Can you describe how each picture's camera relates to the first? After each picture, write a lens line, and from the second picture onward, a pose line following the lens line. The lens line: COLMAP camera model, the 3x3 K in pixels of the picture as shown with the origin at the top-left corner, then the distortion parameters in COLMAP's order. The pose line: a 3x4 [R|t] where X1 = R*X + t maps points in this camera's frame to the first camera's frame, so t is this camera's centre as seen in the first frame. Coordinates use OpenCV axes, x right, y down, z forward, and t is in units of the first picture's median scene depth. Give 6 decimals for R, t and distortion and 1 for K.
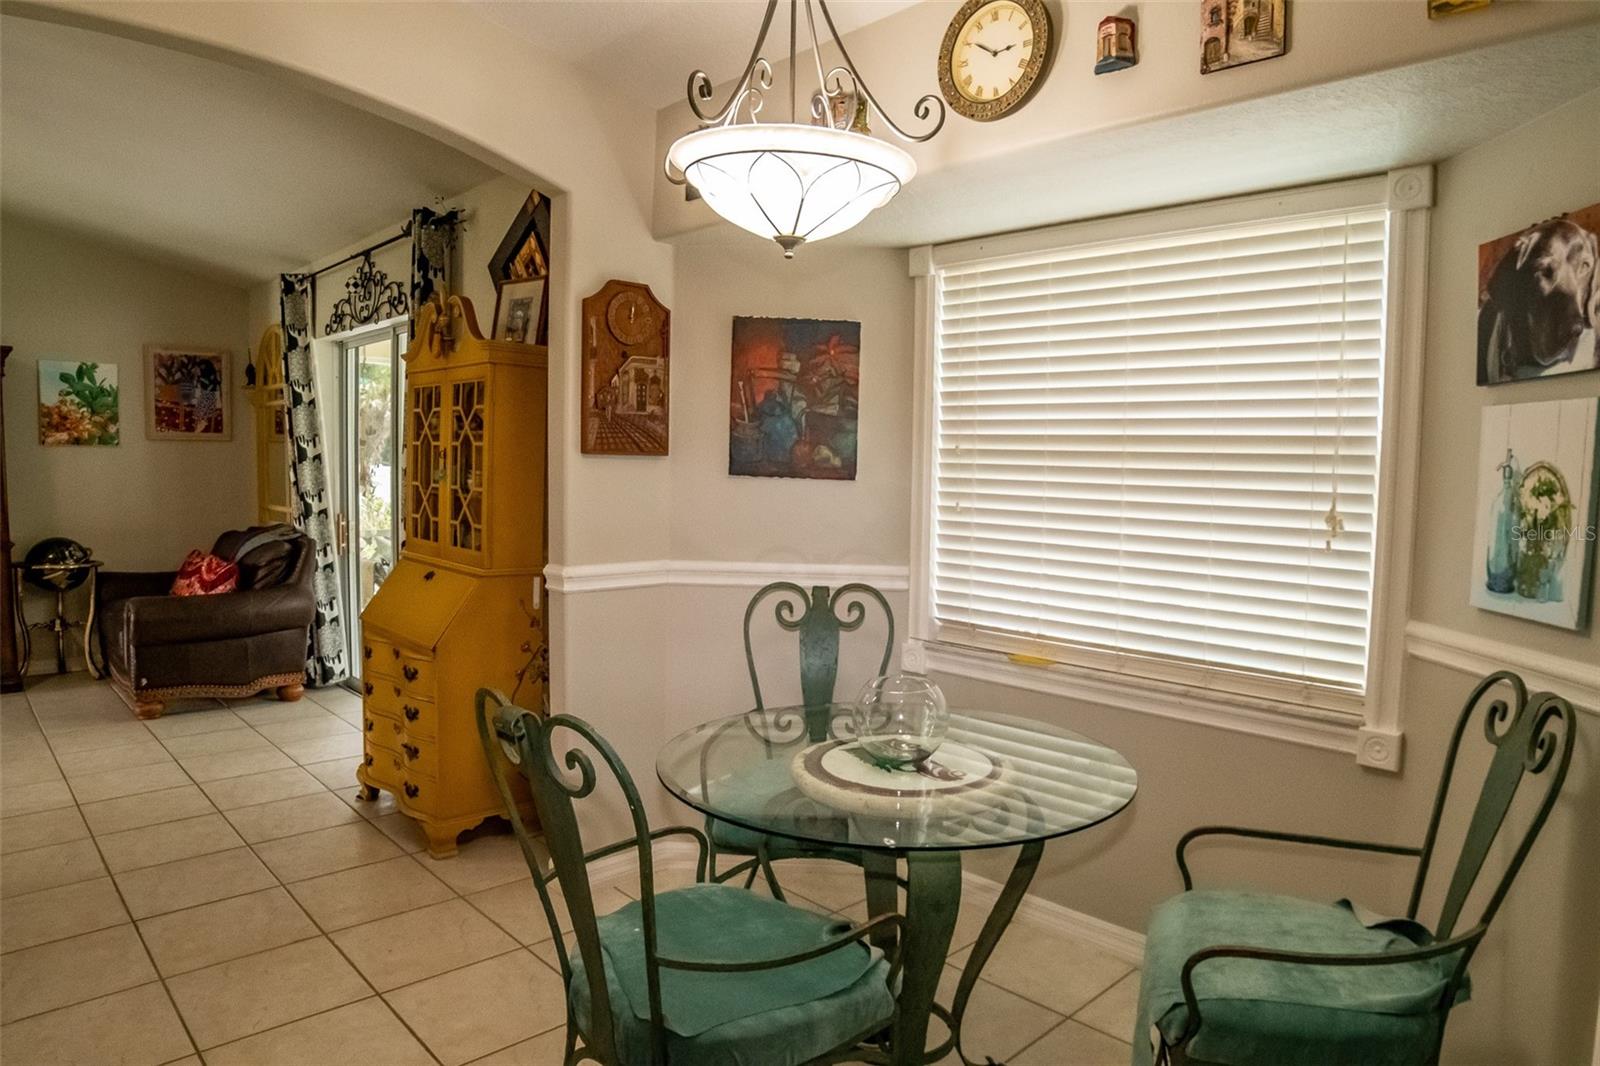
lens RADIAL K [[1002.7, 0, 799.7], [0, 1002.7, 535.4], [0, 0, 1]] dist [-0.119836, 0.050143]
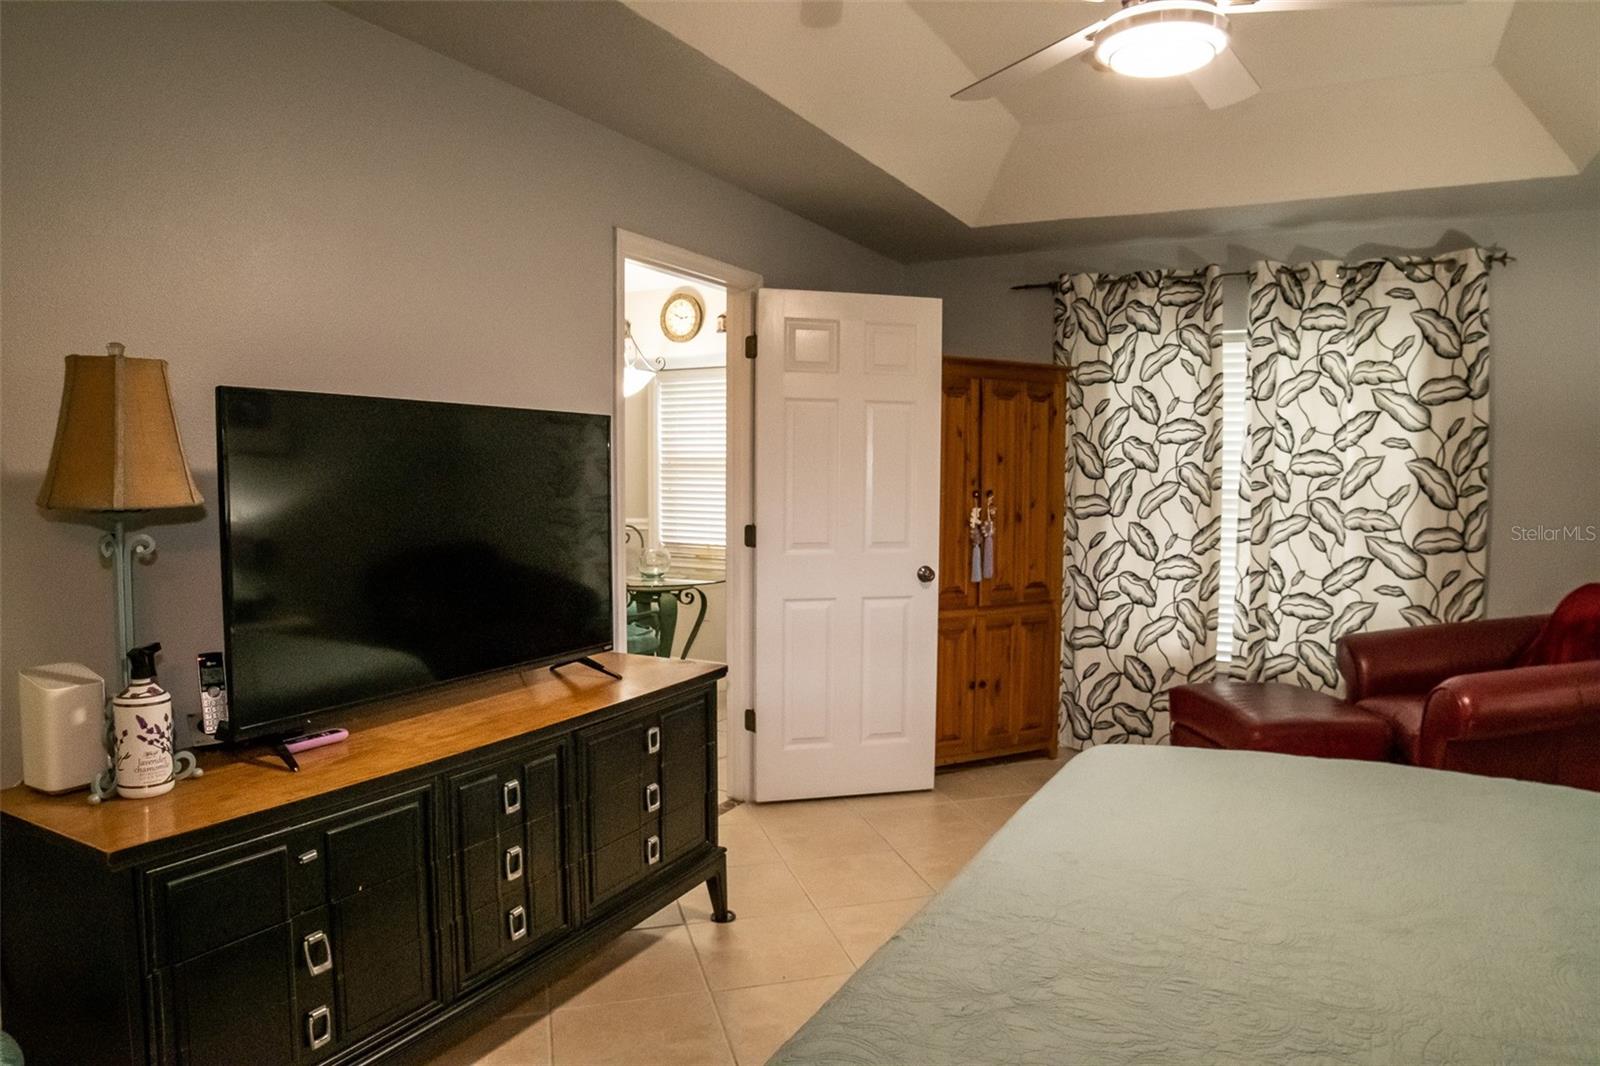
lens RADIAL K [[1002.7, 0, 800.7], [0, 1002.7, 532.3], [0, 0, 1]] dist [-0.119836, 0.050143]
pose [[0.957212, -0.031194, 0.287701, -0.207875], [0.033304, 0.999442, -0.002444, 0.081389], [-0.287465, 0.011921, 0.957717, -1.218898]]
